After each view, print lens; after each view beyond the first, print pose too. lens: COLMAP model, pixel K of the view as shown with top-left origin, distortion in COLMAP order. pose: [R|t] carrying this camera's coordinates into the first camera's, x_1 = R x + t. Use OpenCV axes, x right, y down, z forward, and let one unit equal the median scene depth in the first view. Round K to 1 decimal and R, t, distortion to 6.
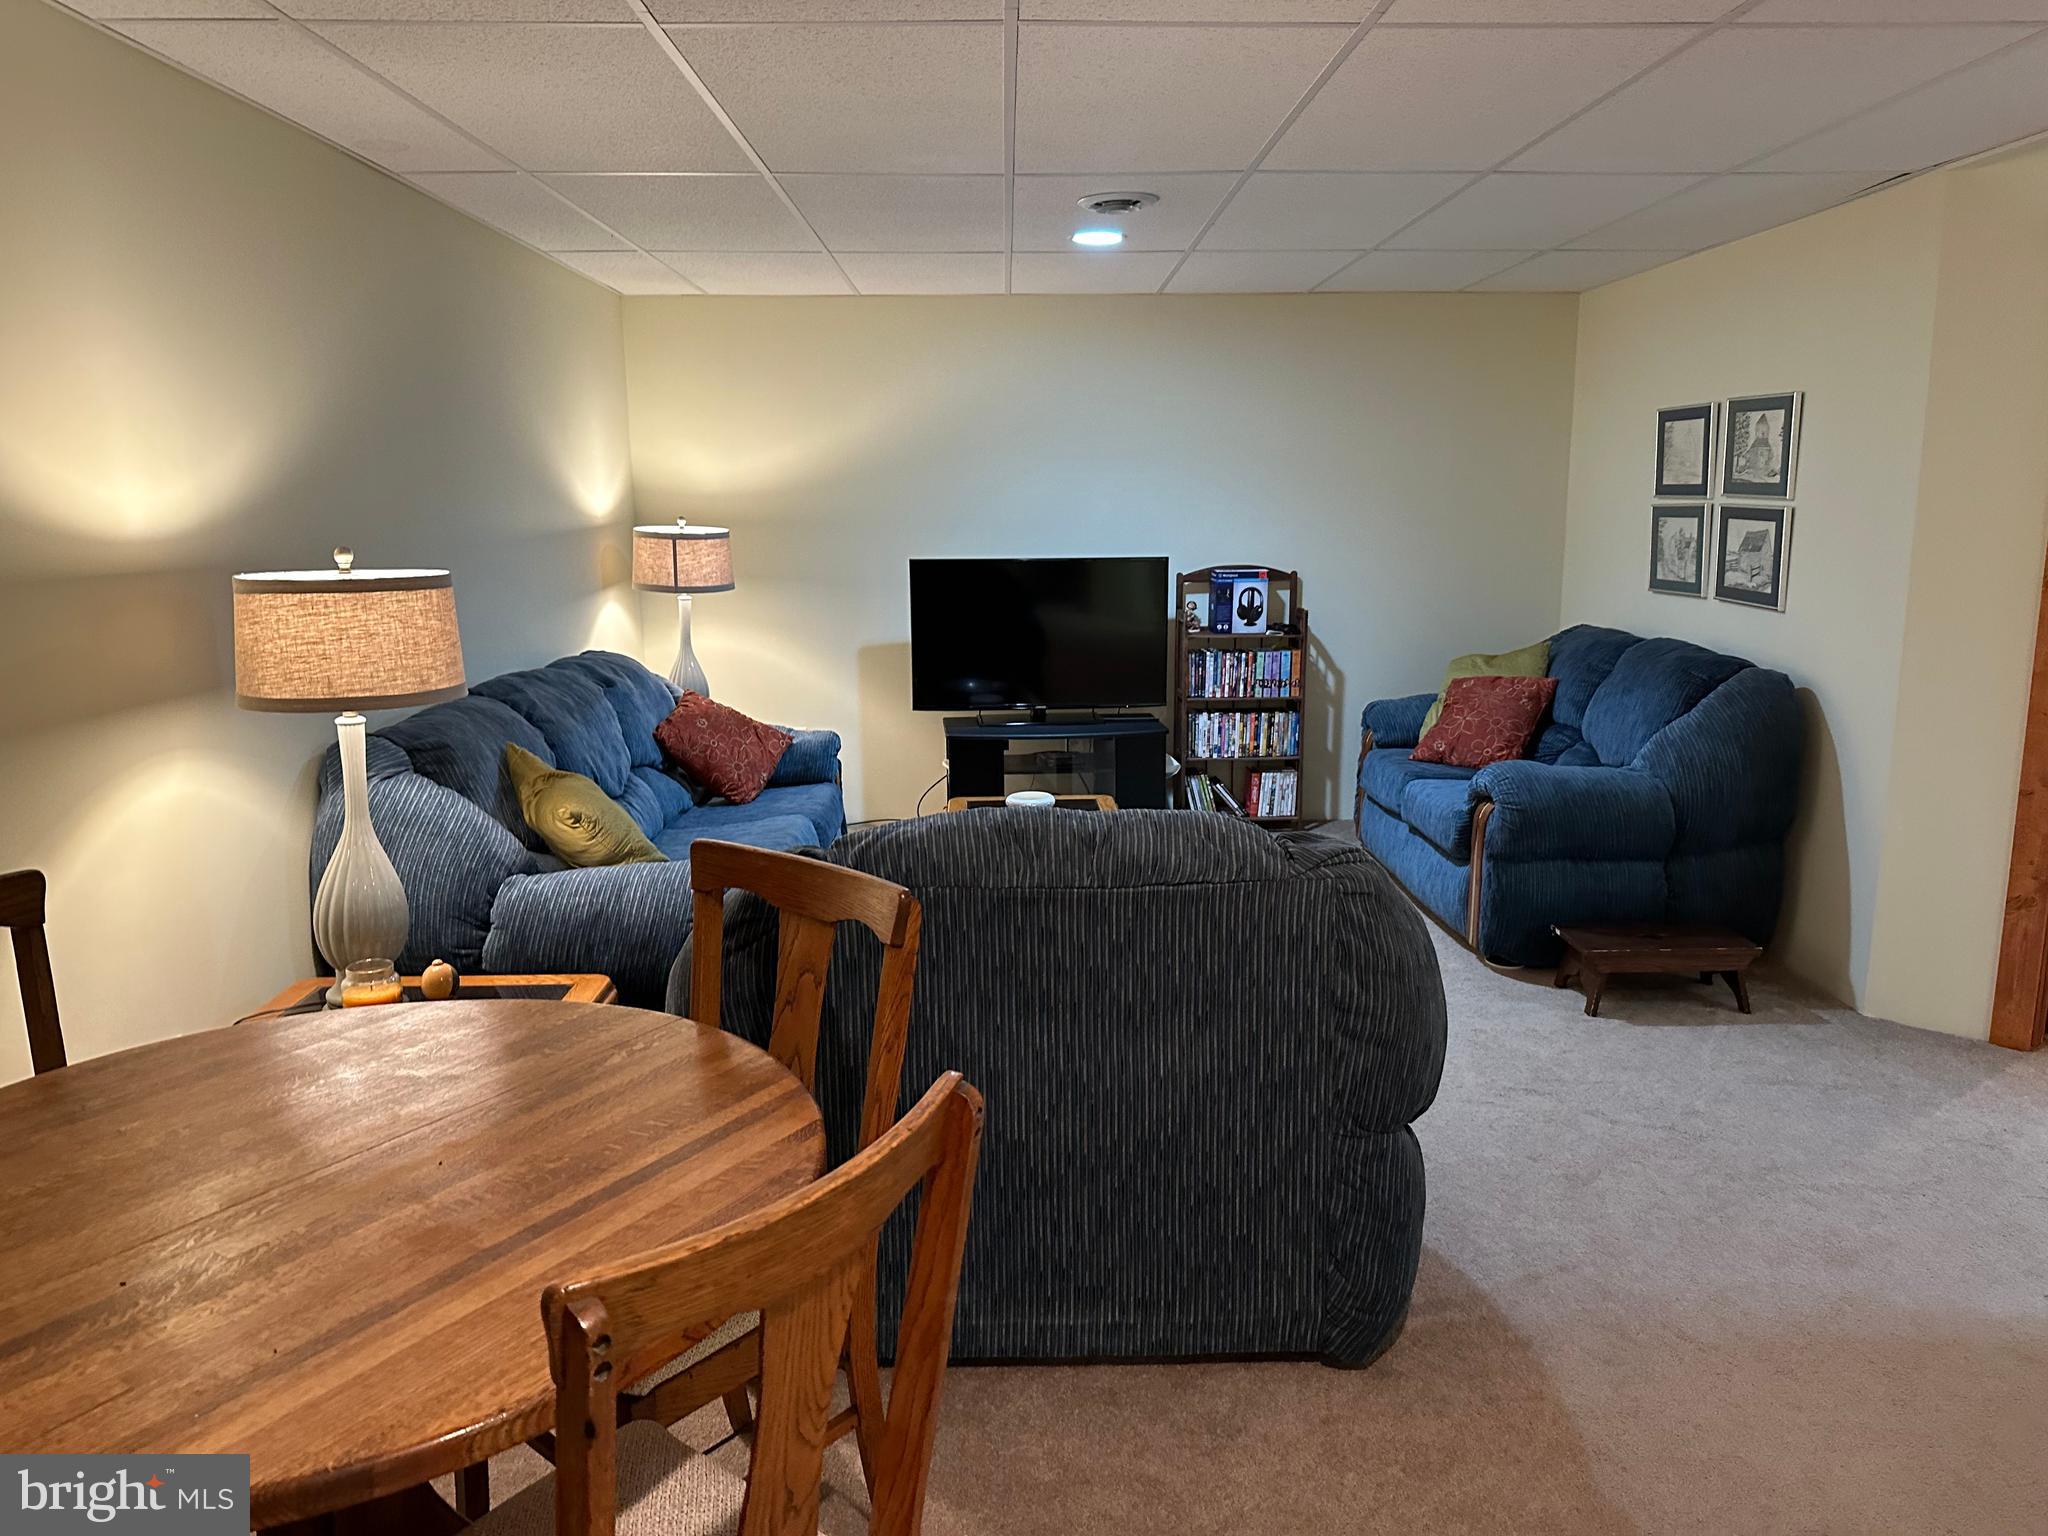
lens RADIAL K [[1441.4, 0, 1030.1], [0, 1441.4, 771.0], [0, 0, 1]] dist [0.079601, -0.093590]
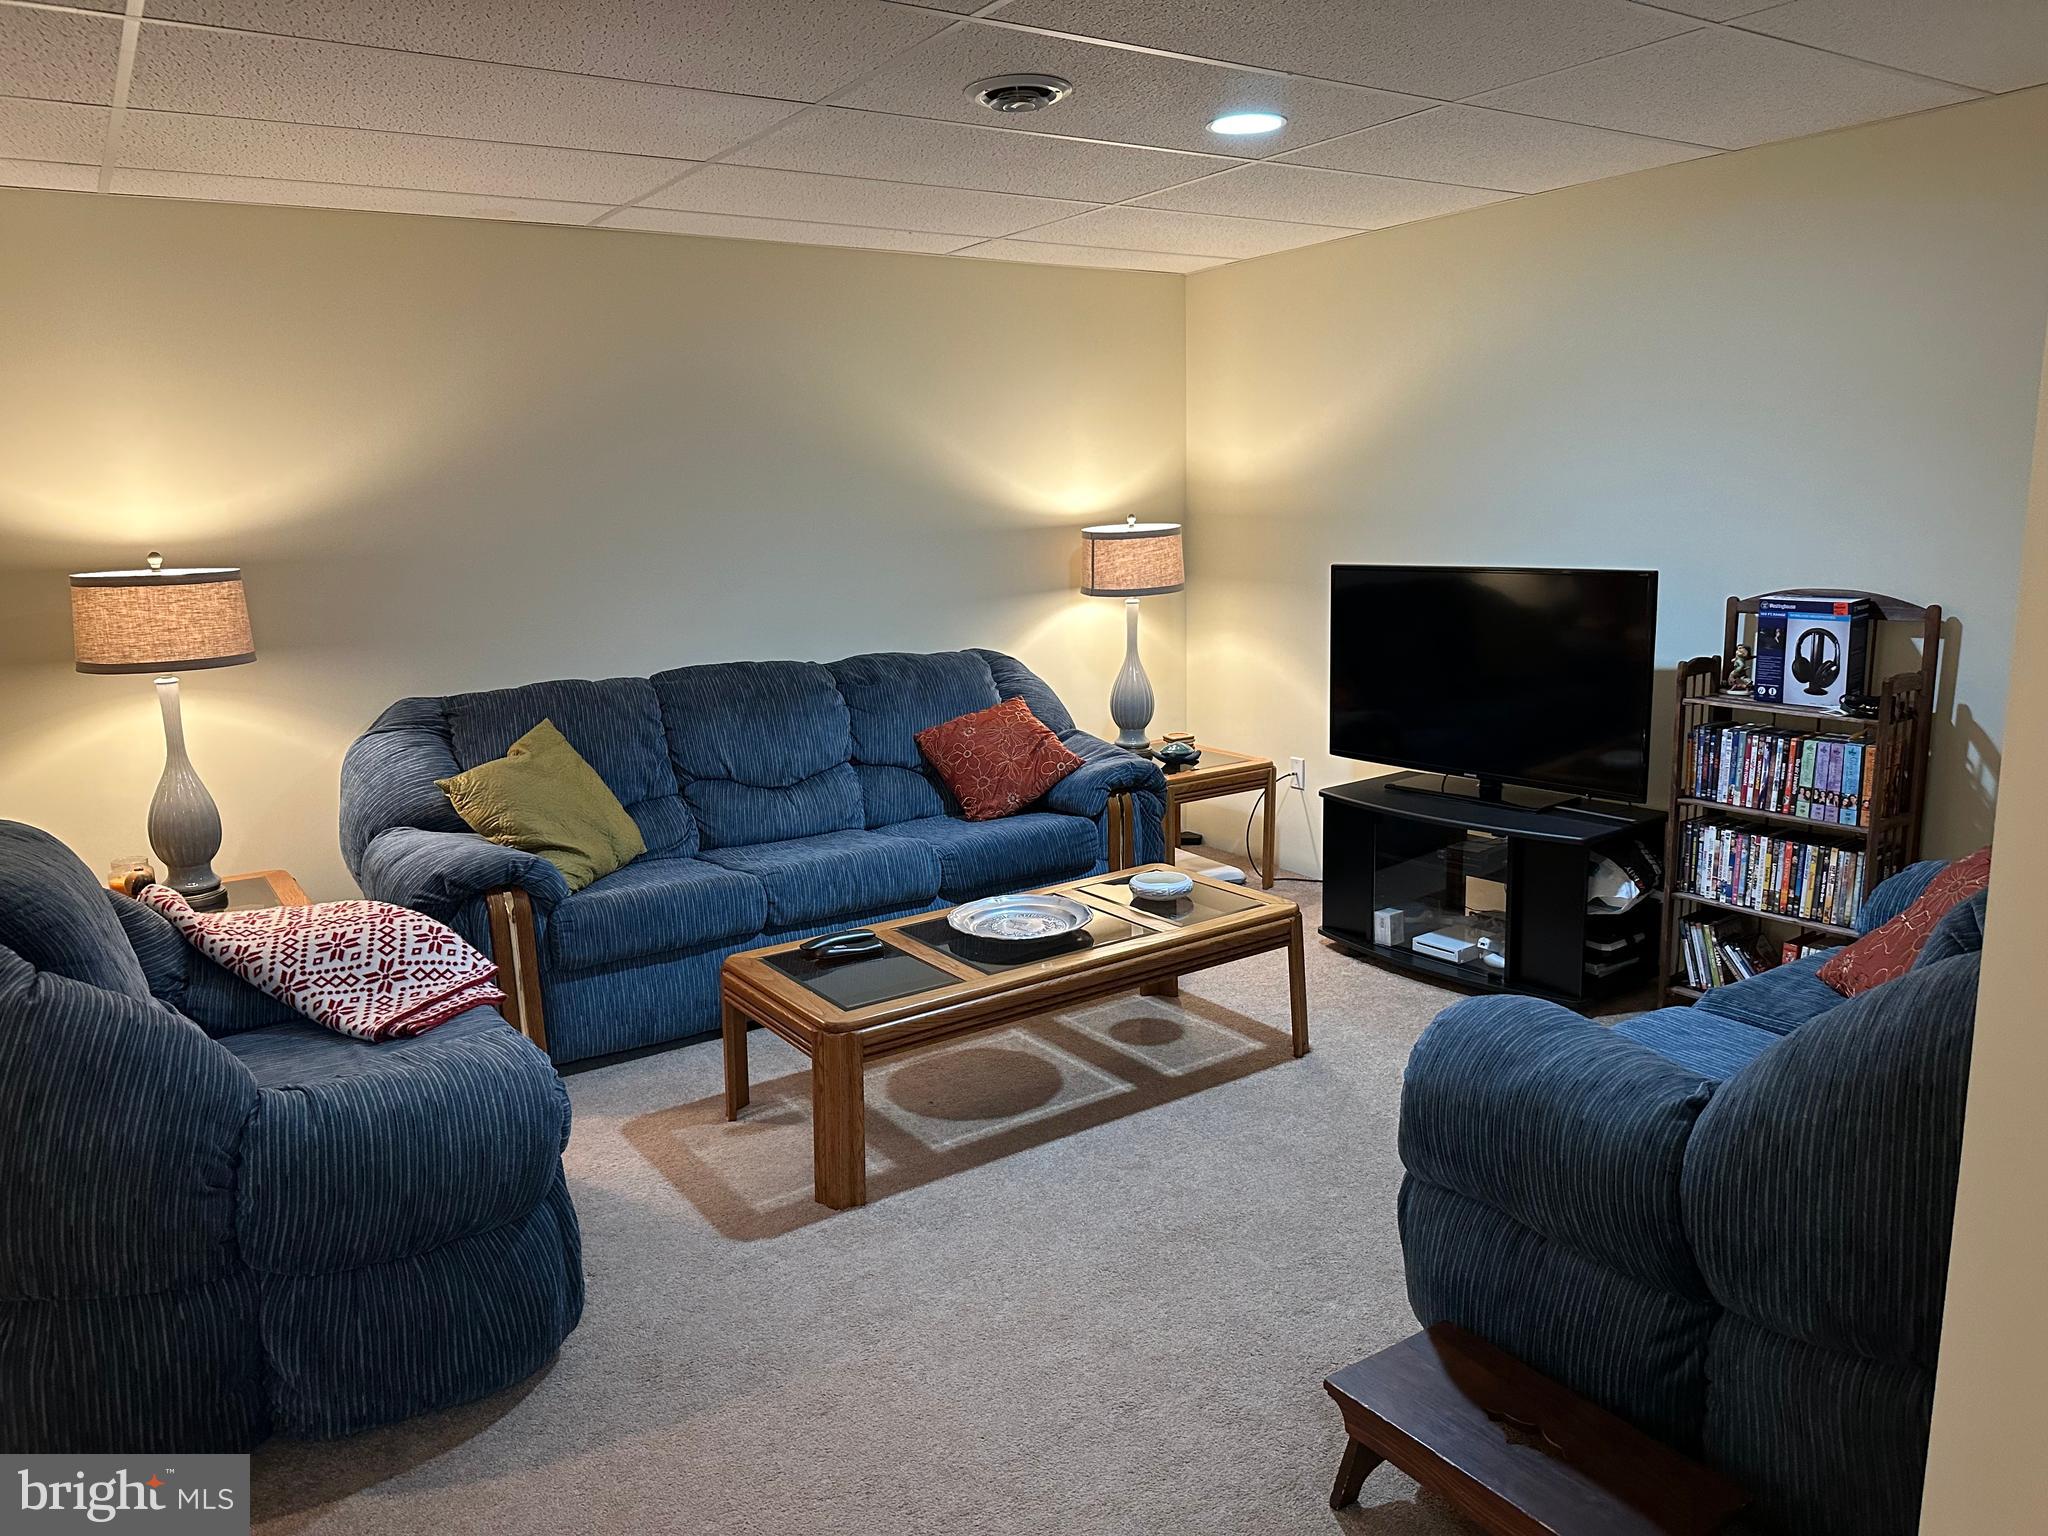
lens RADIAL K [[1441.4, 0, 1030.1], [0, 1441.4, 771.0], [0, 0, 1]] dist [0.079601, -0.093590]
pose [[0.537021, 0.147851, -0.830511, 0.478844], [-0.134425, 0.986939, 0.088778, -0.080002], [0.832789, 0.063965, 0.549882, 0.415044]]
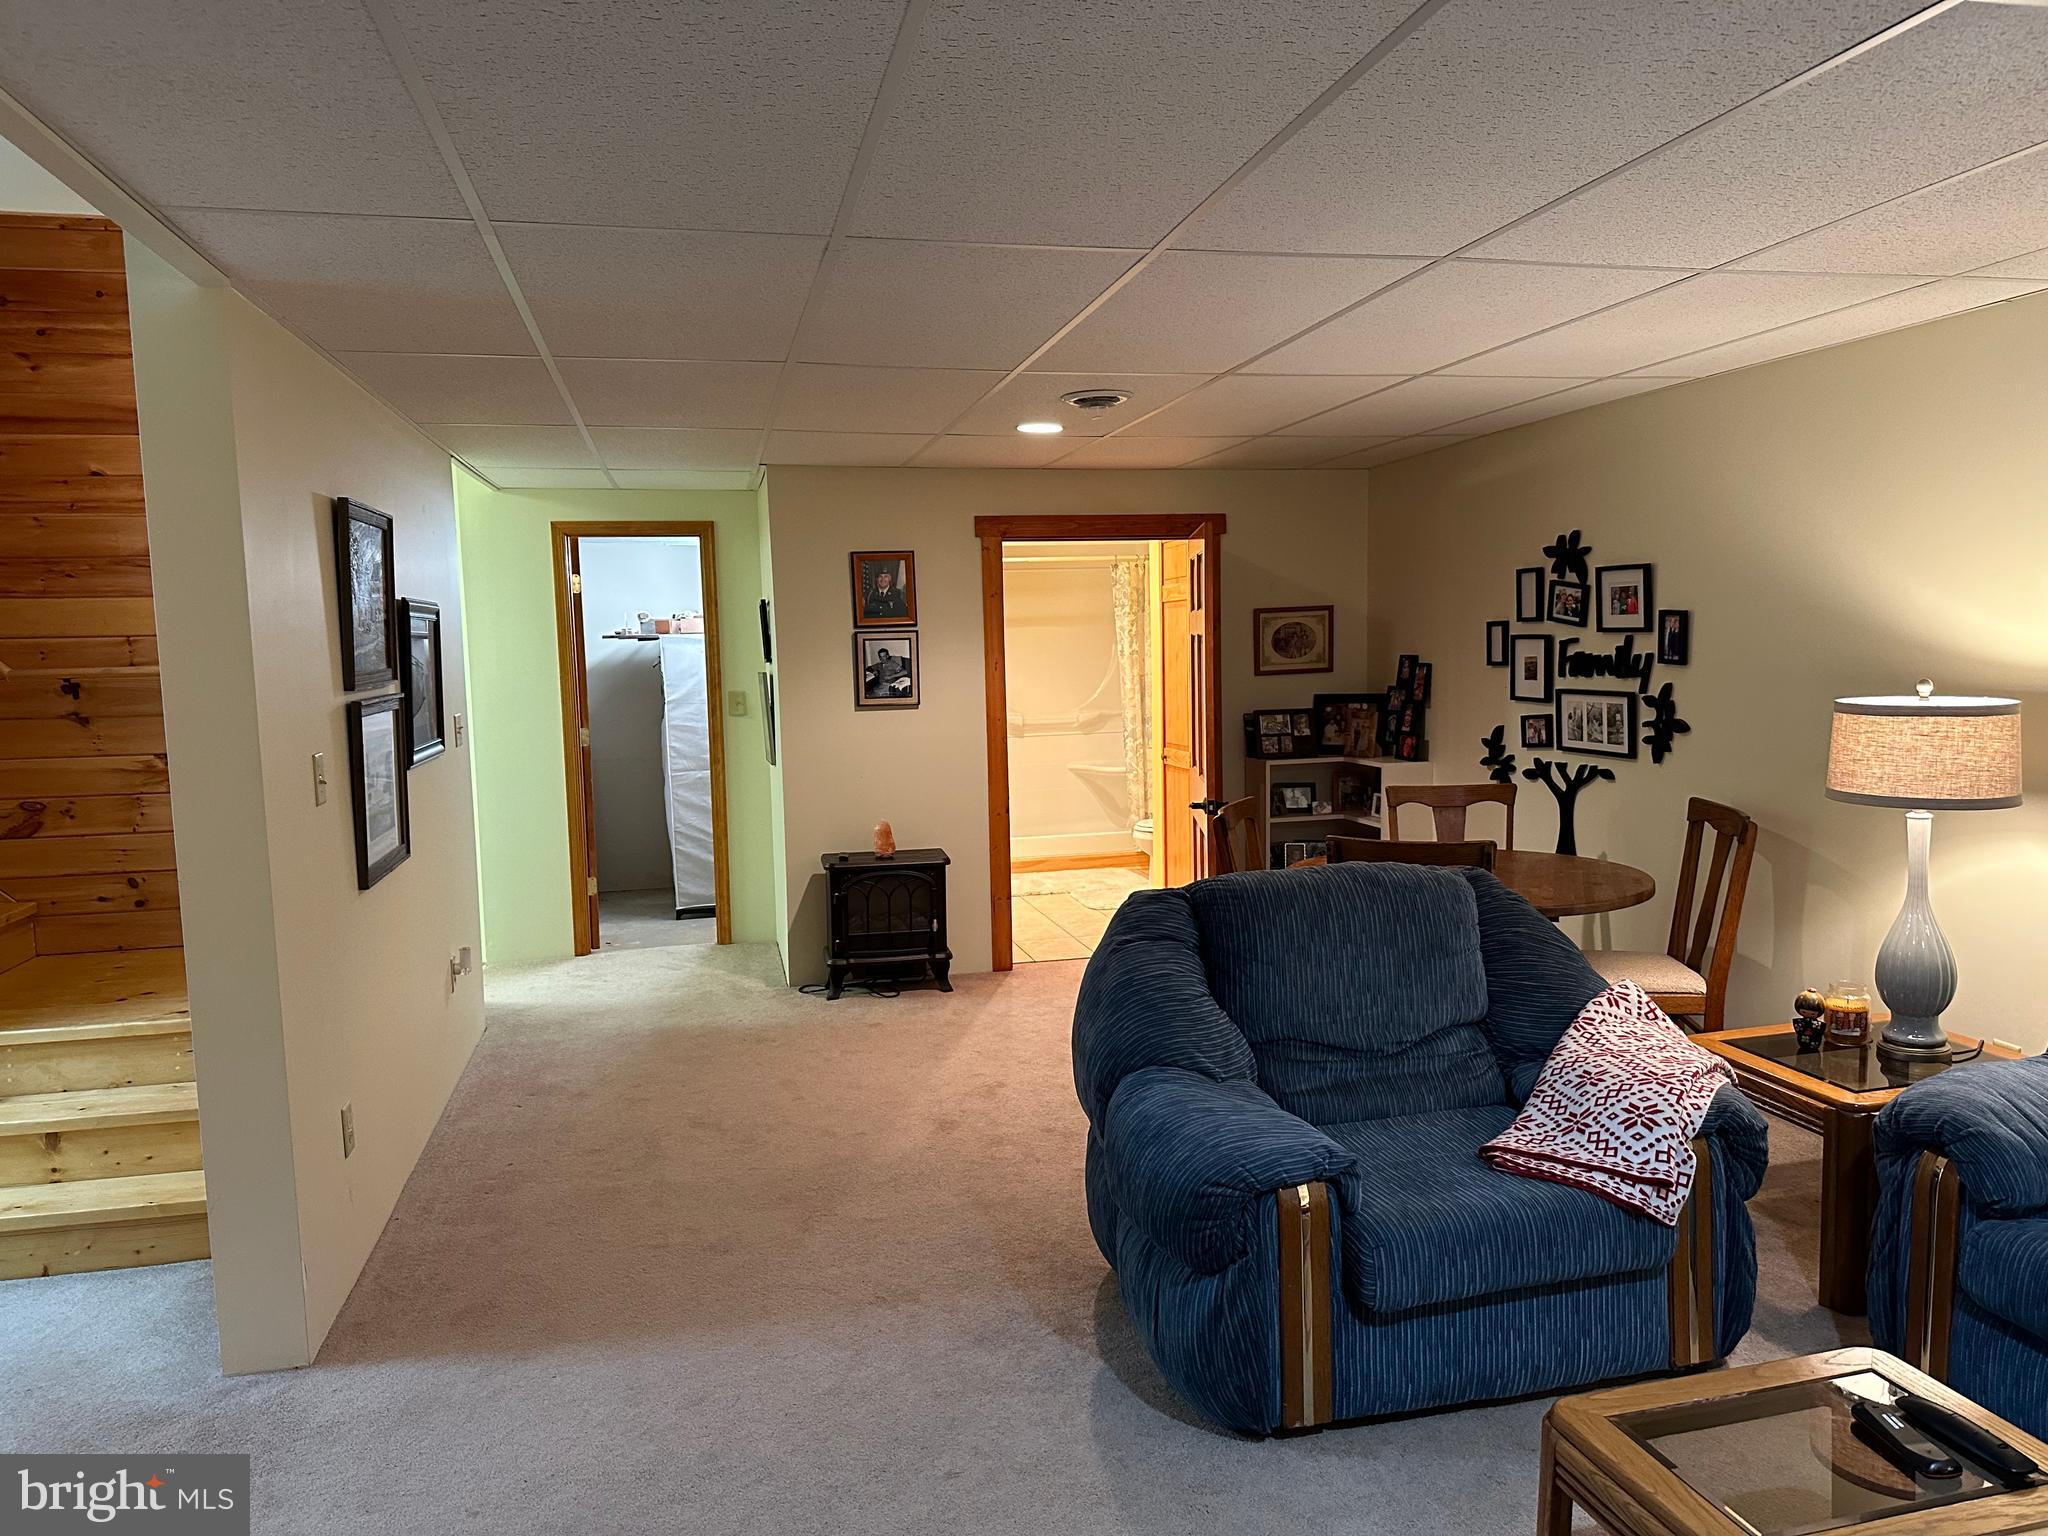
lens RADIAL K [[1435.7, 0, 1075.0], [0, 1435.7, 755.1], [0, 0, 1]] dist [0.004100, -0.029530]
pose [[-0.977529, 0.040089, -0.206956, 0.218418], [-0.017504, 0.962924, 0.269204, -0.180204], [0.210075, 0.266777, -0.940584, 0.889413]]
